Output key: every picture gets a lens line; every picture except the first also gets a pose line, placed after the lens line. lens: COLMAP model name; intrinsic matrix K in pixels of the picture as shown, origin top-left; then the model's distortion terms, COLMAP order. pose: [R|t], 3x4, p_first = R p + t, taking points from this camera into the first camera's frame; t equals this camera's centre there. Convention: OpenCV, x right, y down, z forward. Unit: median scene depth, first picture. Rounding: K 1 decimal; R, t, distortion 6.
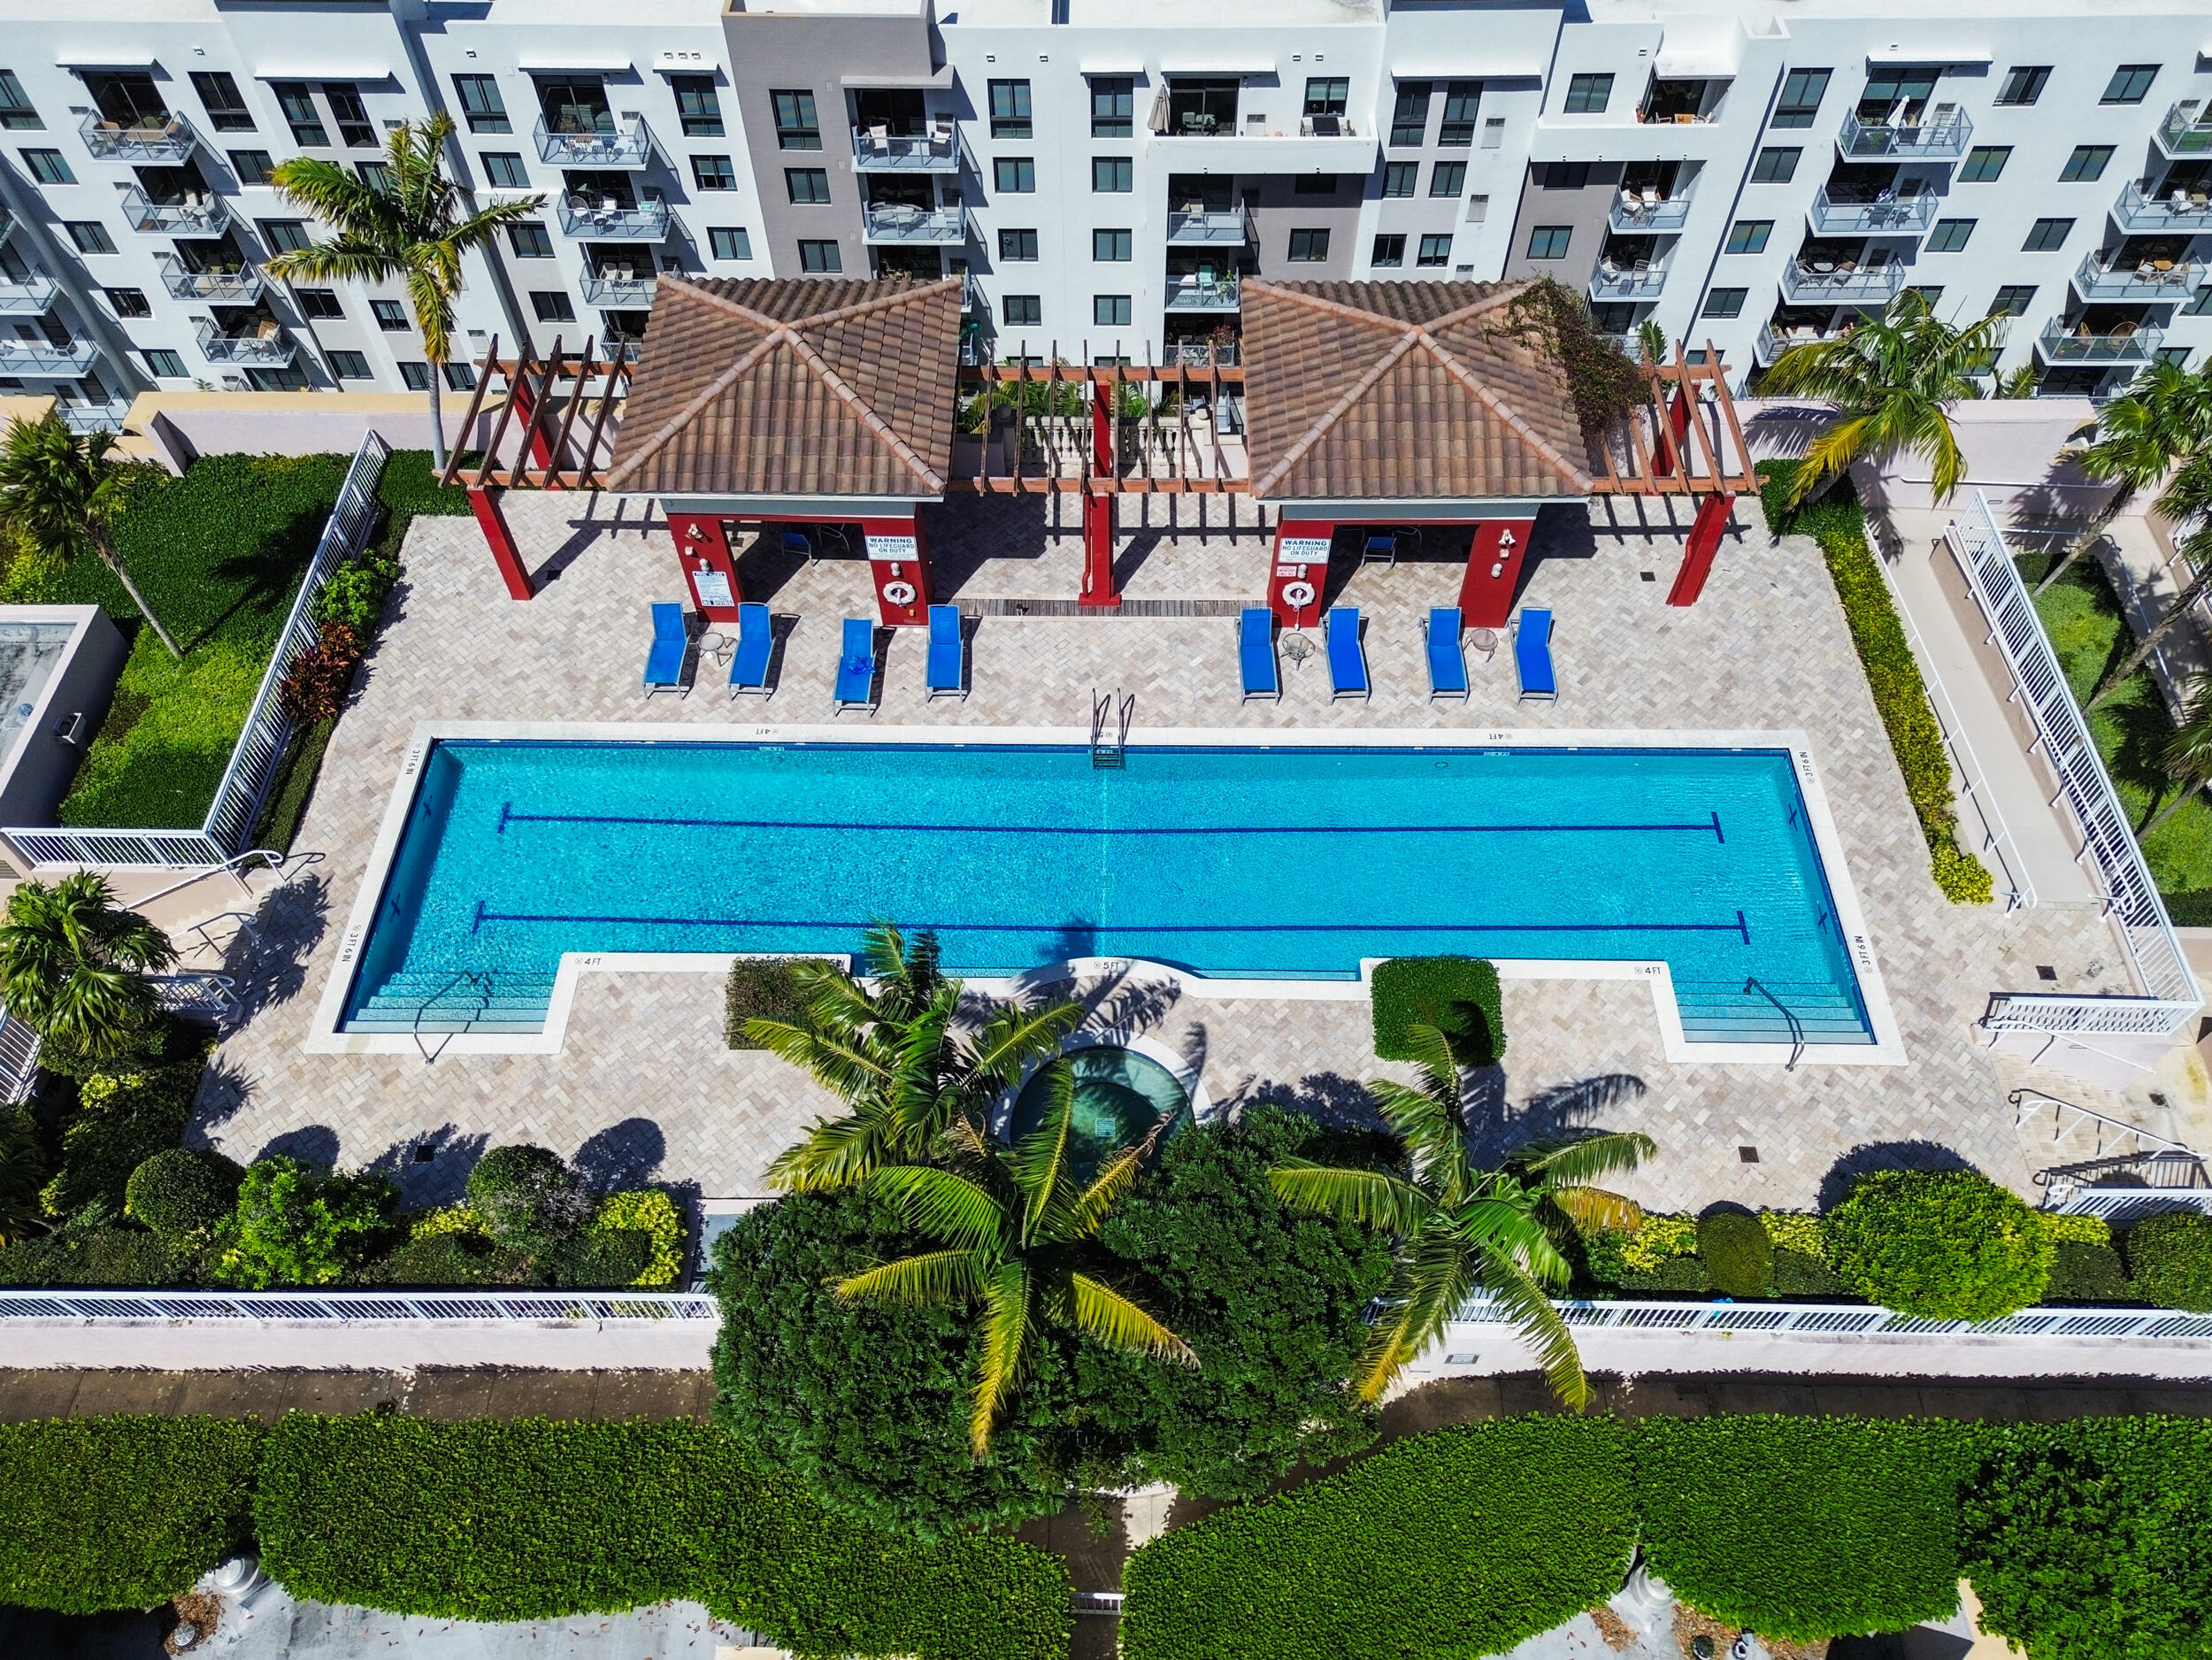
lens RADIAL K [[1583.6, 0, 1104.4], [0, 1583.6, 828.5], [0, 0, 1]] dist [0.031314, -0.006656]
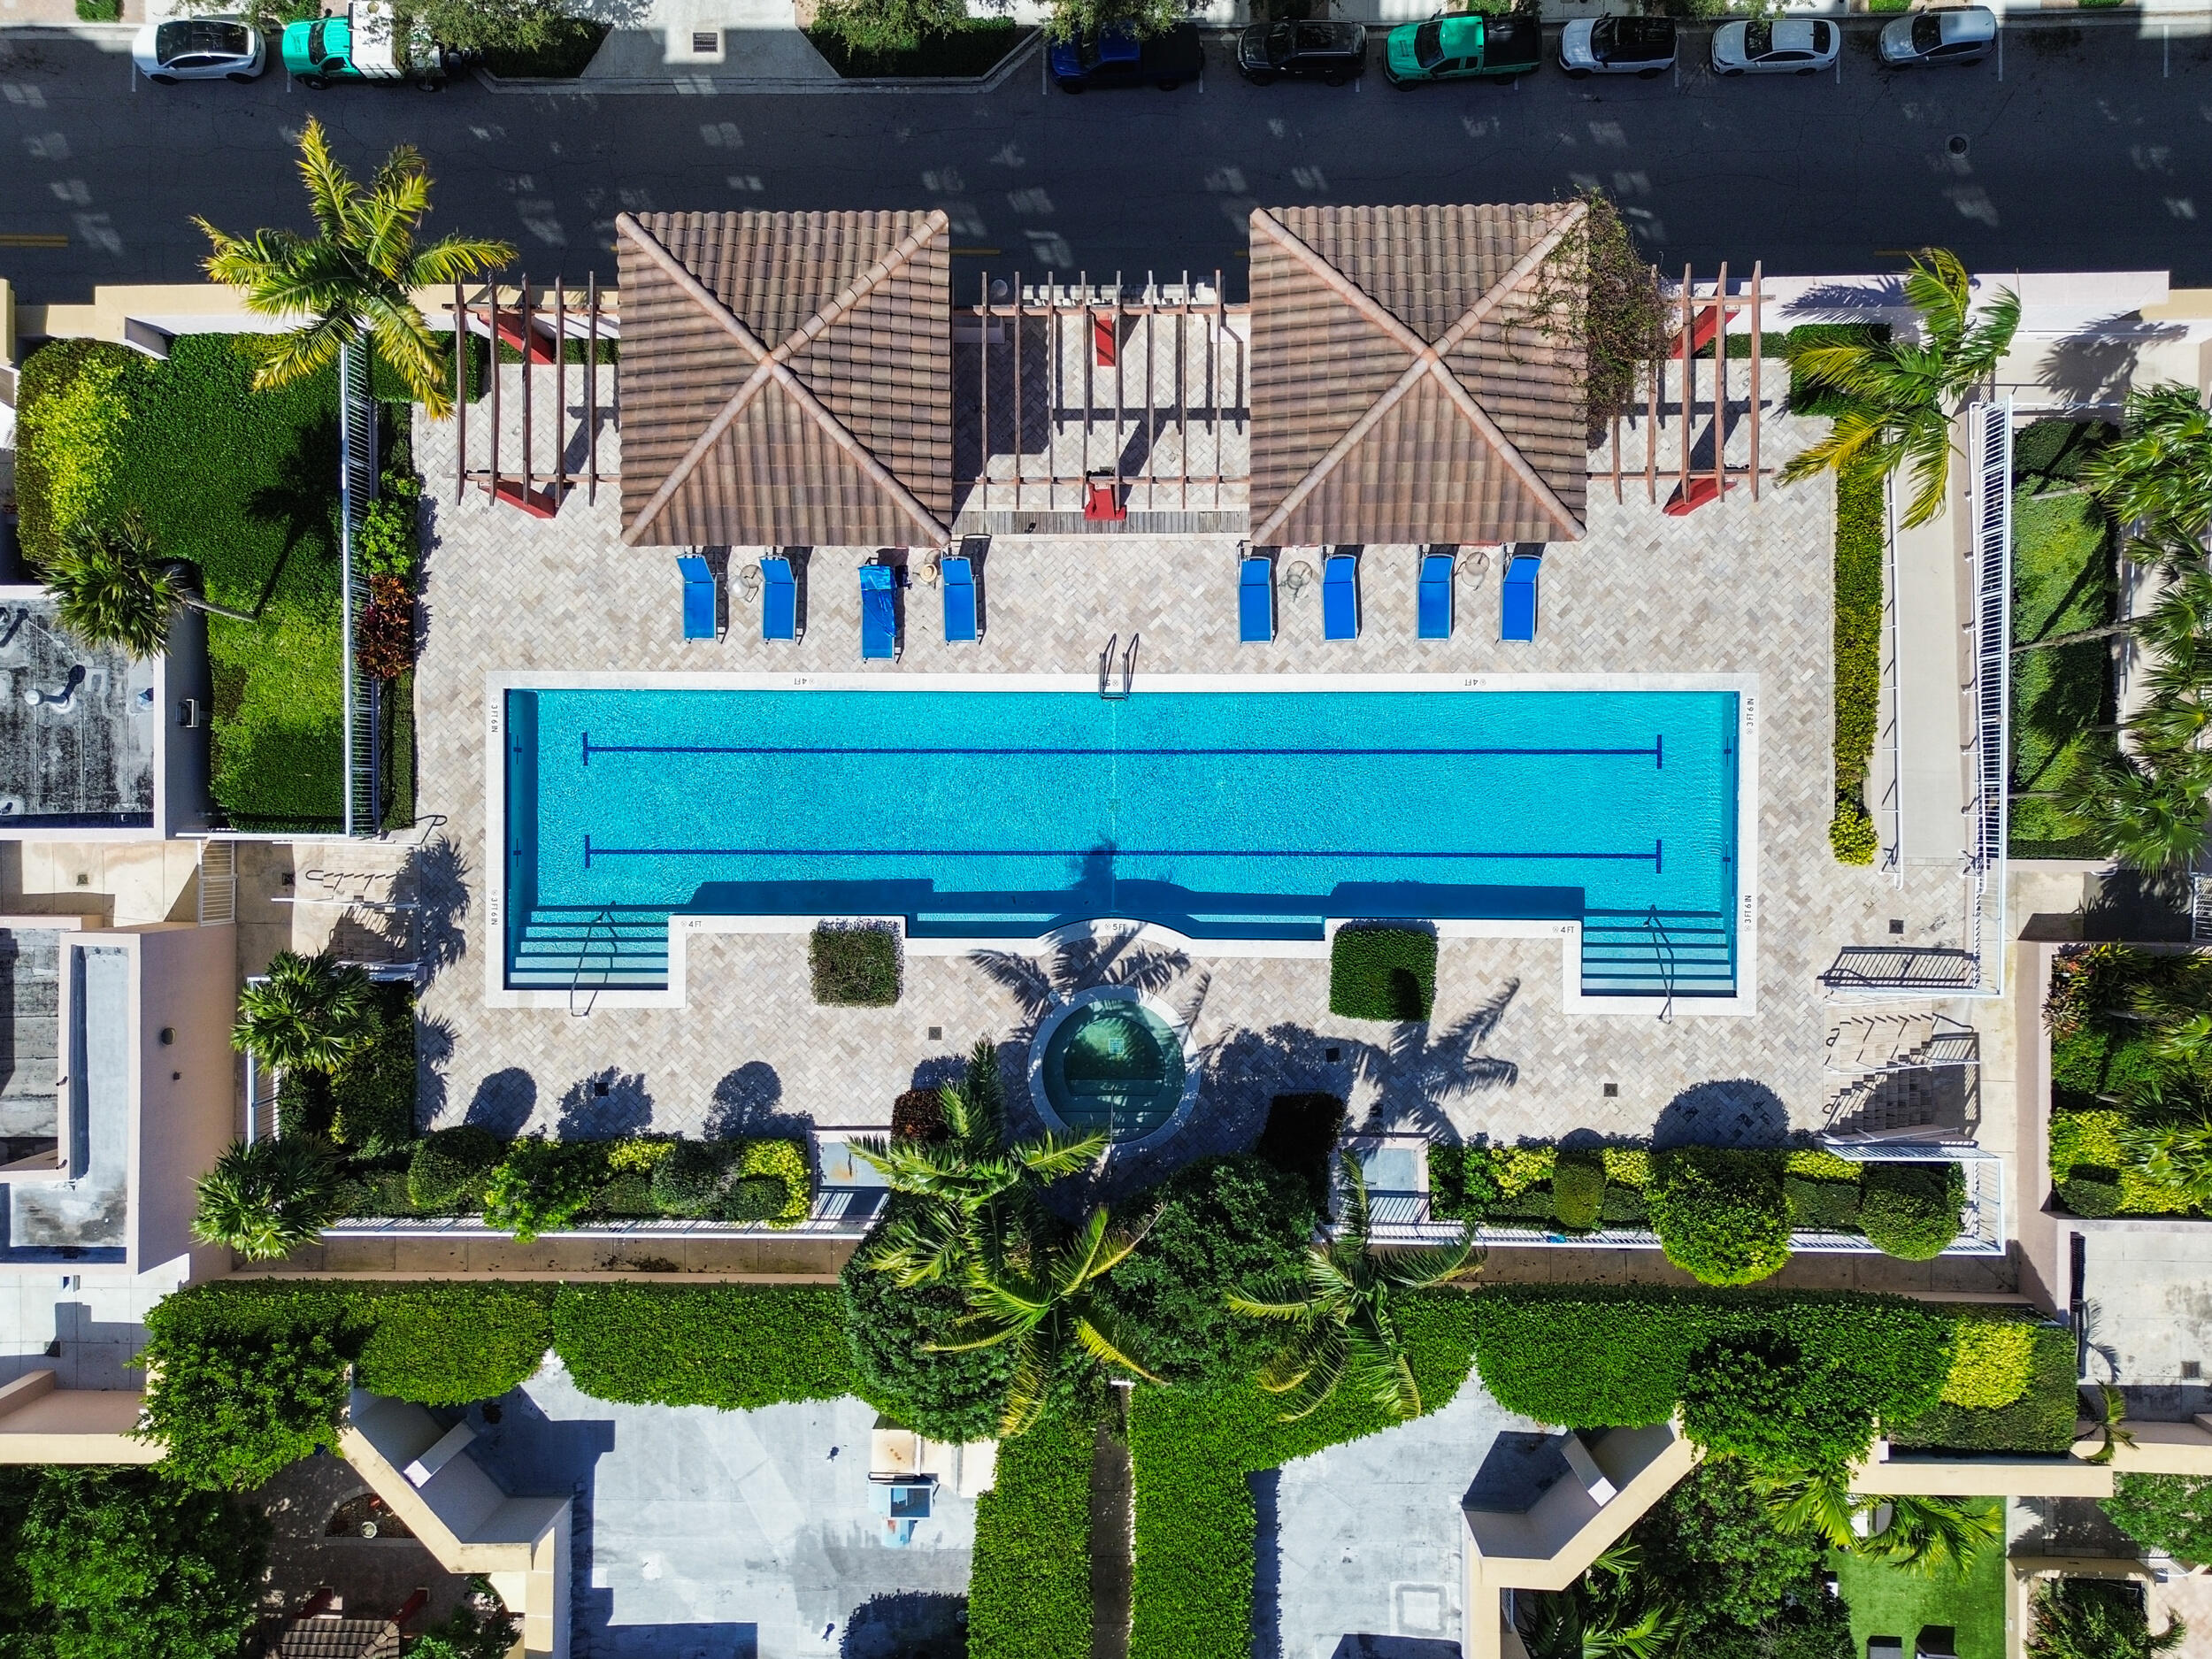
lens RADIAL K [[1583.5, 0, 1103.0], [0, 1583.5, 826.0], [0, 0, 1]] dist [0.031314, -0.006656]
pose [[0.999577, -0.008506, -0.027799, 0.025154], [0.023147, 0.811409, 0.584020, -0.649394], [0.017589, -0.584417, 0.811263, 0.057634]]
